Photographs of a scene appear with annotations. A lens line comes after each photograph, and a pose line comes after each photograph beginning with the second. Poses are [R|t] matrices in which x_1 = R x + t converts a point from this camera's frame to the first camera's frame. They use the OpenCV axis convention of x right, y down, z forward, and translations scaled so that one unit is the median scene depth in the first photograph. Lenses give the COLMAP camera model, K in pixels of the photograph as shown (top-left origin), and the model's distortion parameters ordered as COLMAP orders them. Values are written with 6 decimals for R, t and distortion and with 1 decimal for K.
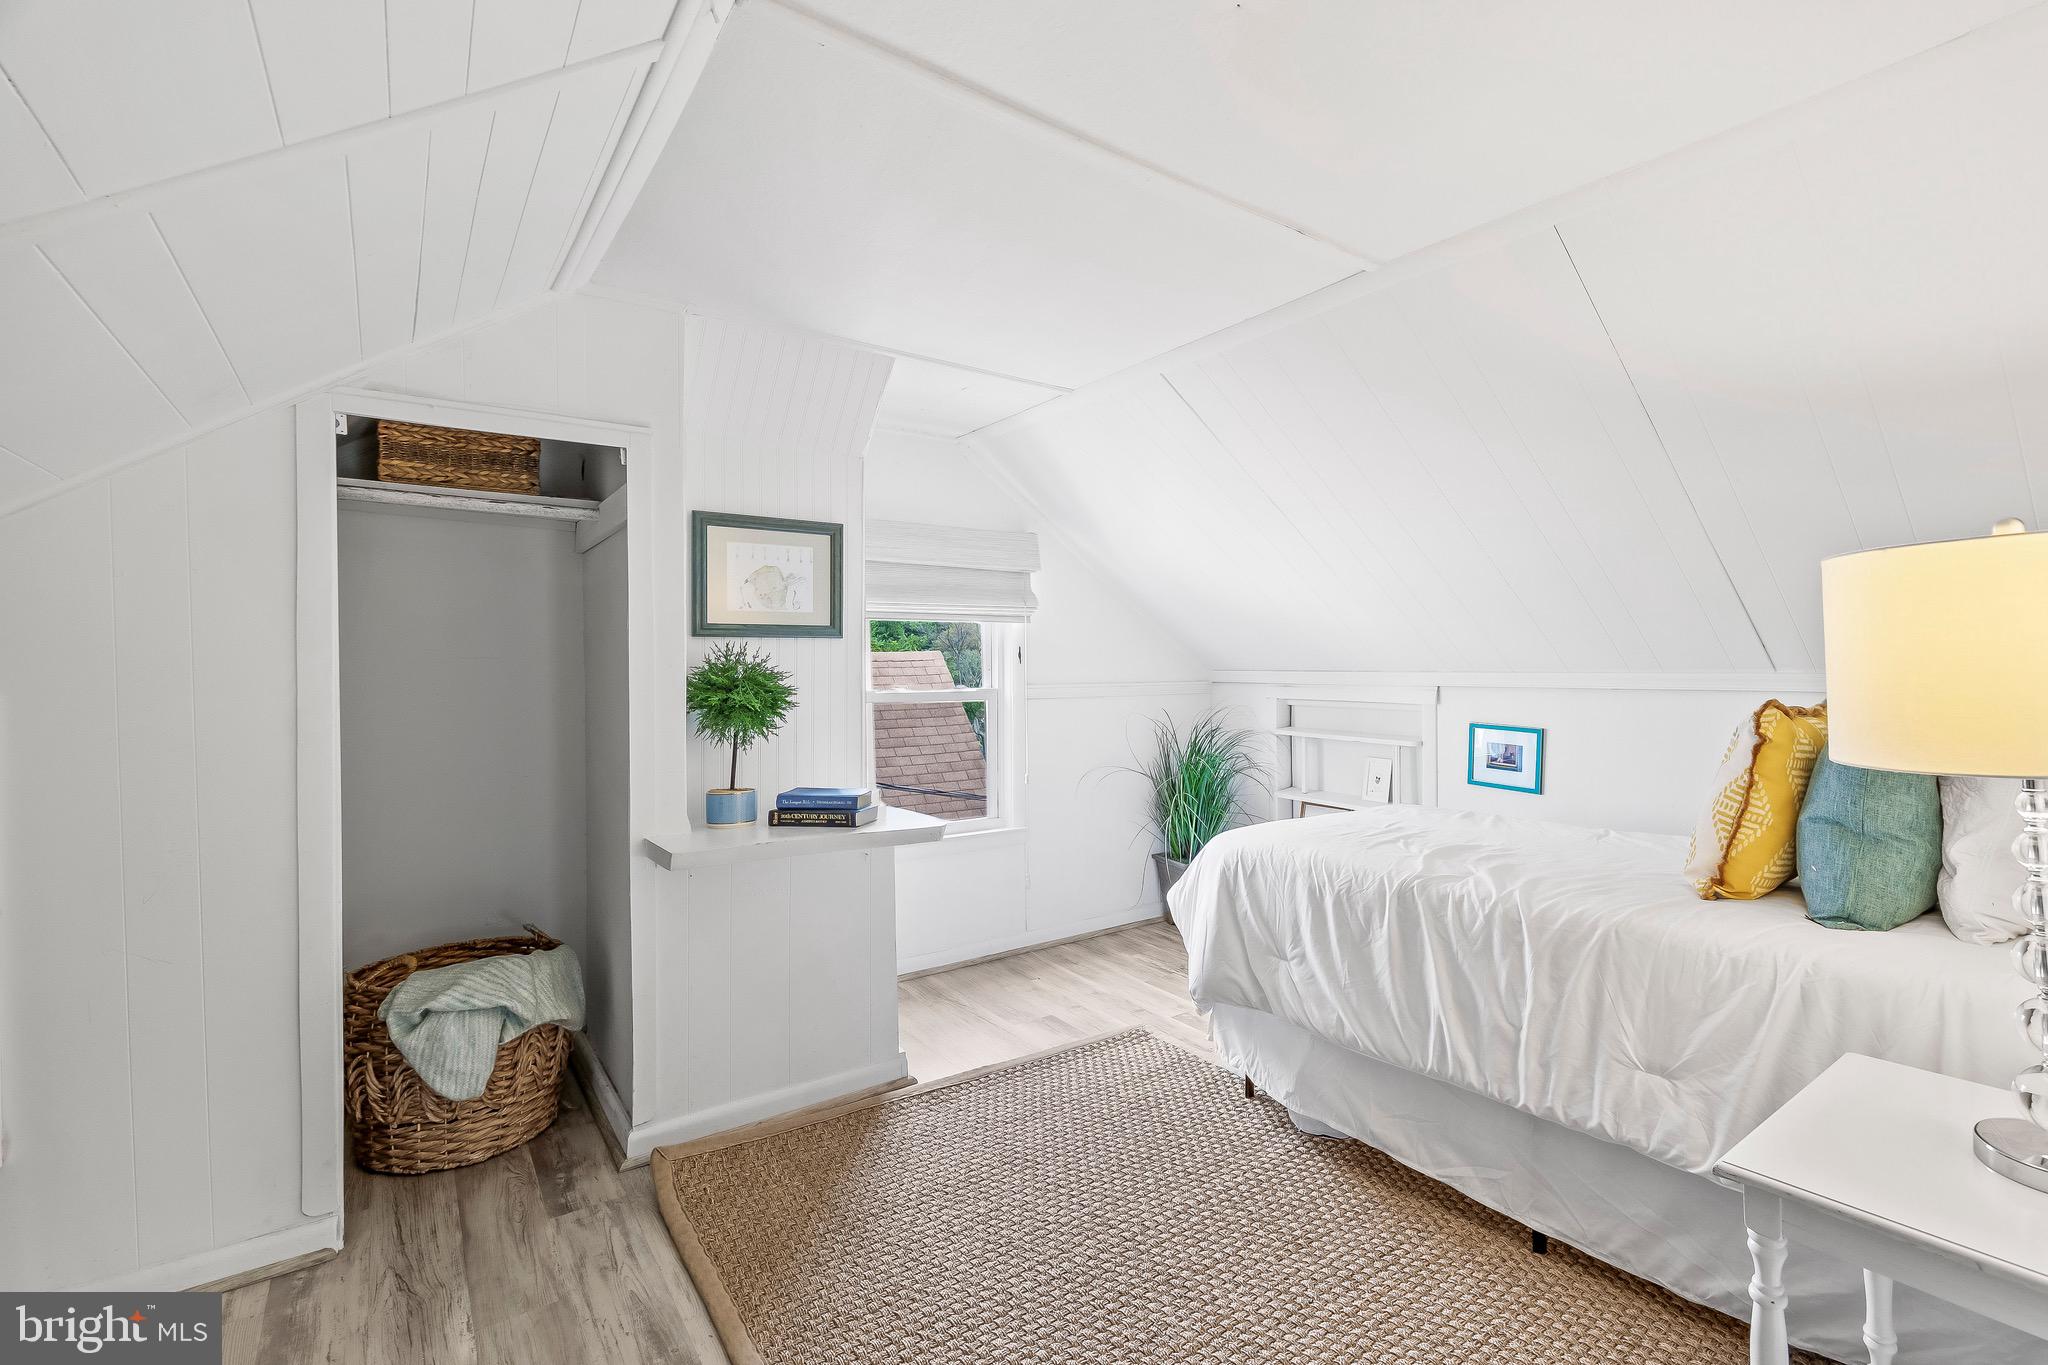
lens RADIAL K [[837.6, 0, 1036.4], [0, 837.6, 675.5], [0, 0, 1]] dist [-0.001881, 0.000692]
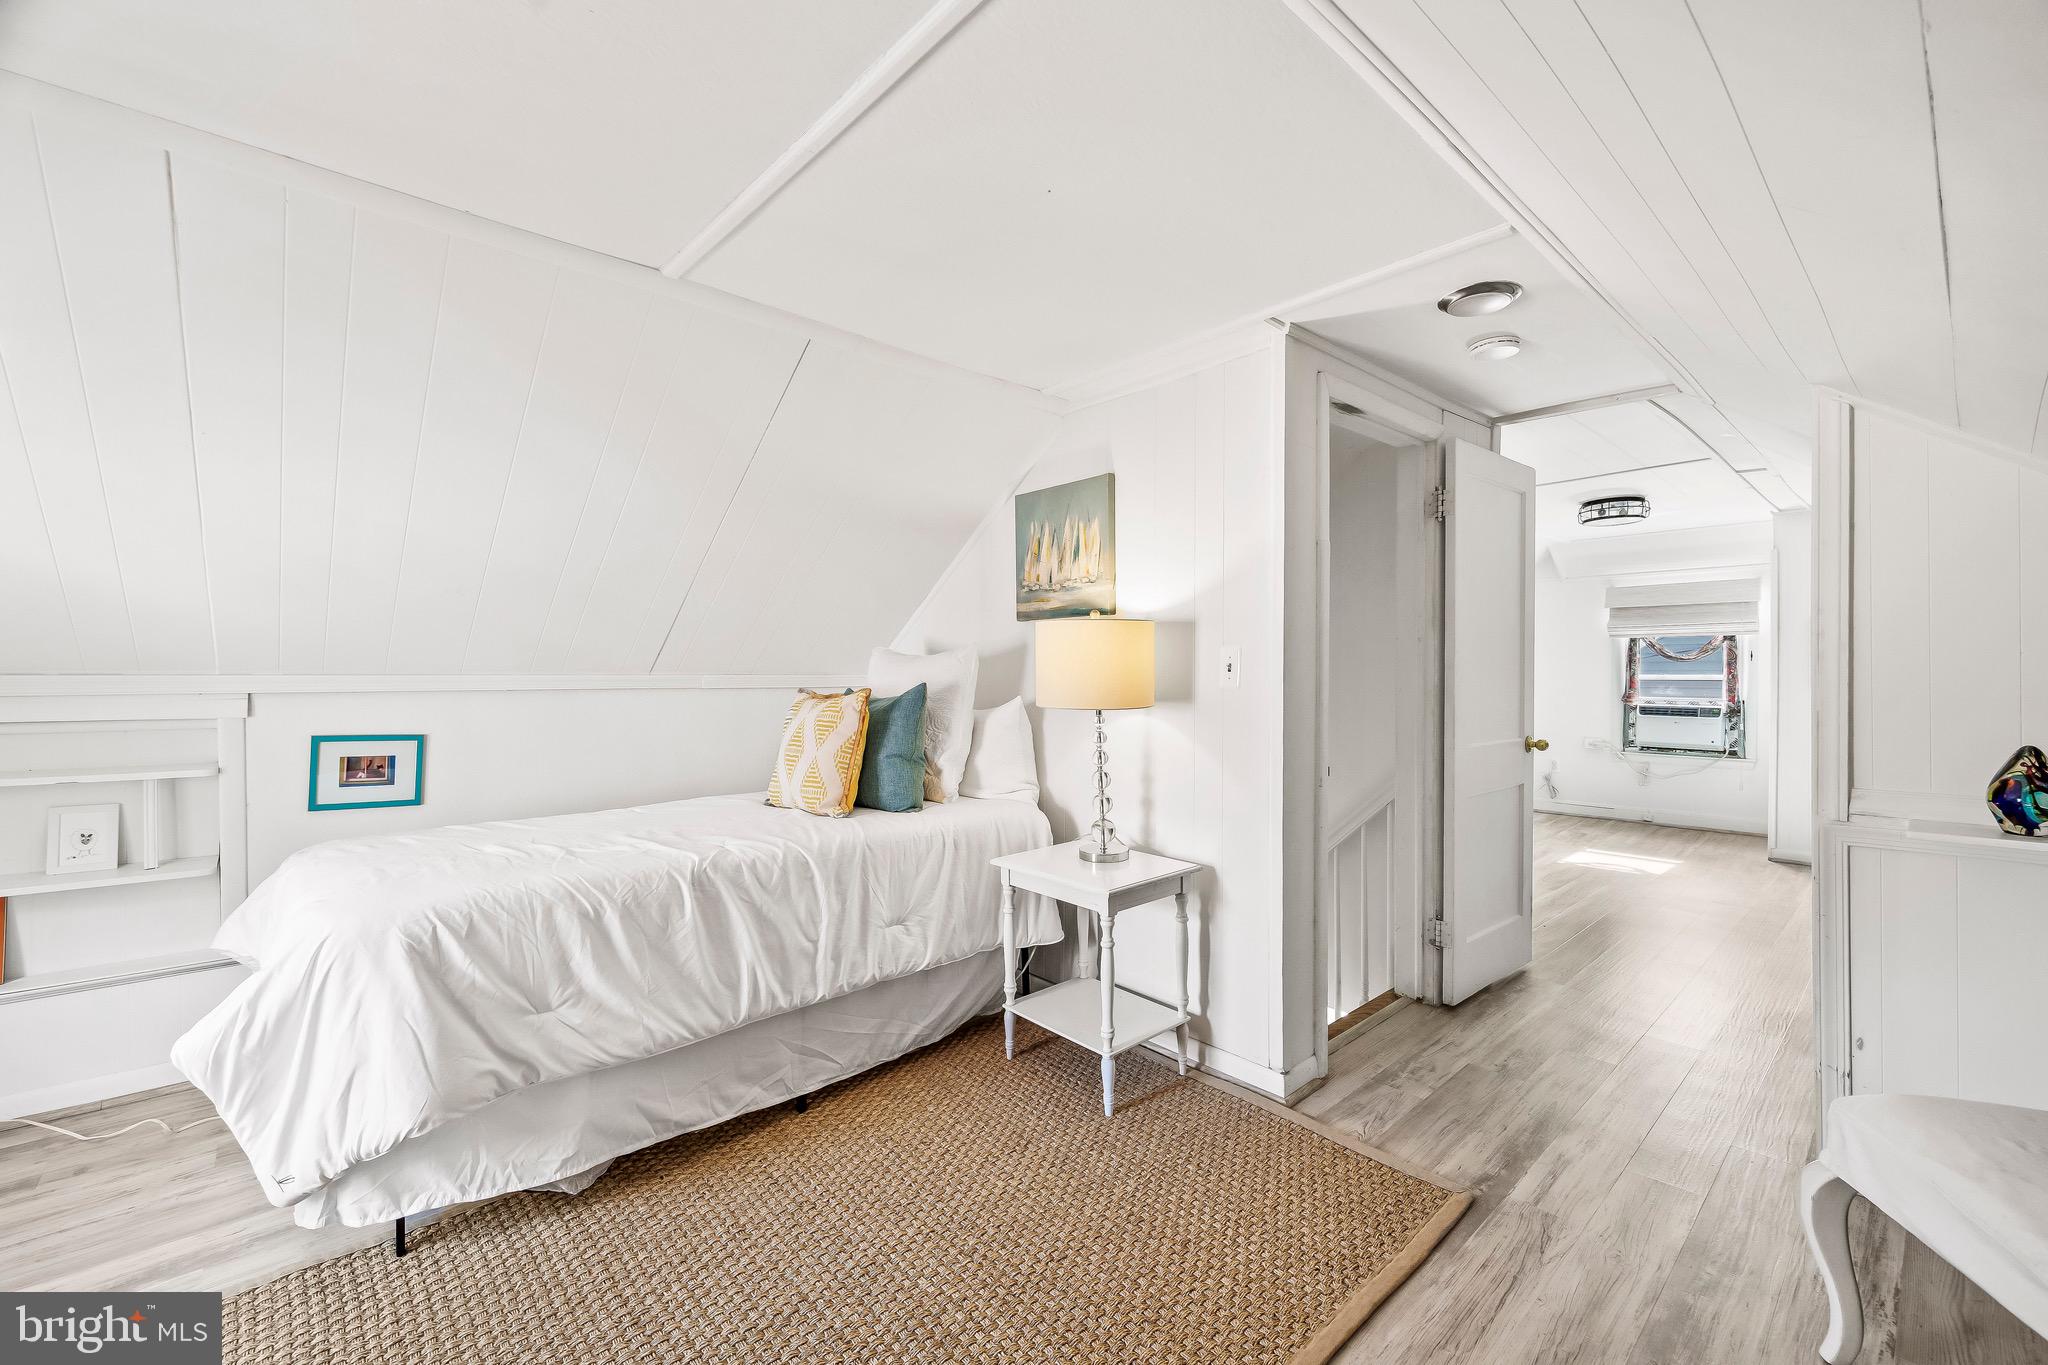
lens RADIAL K [[837.6, 0, 1036.4], [0, 837.6, 676.8], [0, 0, 1]] dist [-0.001881, 0.000692]
pose [[-0.056787, 0.000224, 0.998386, -0.693376], [0.008304, 0.999965, 0.000248, 0.007039], [-0.998352, 0.008305, -0.056787, 0.662867]]
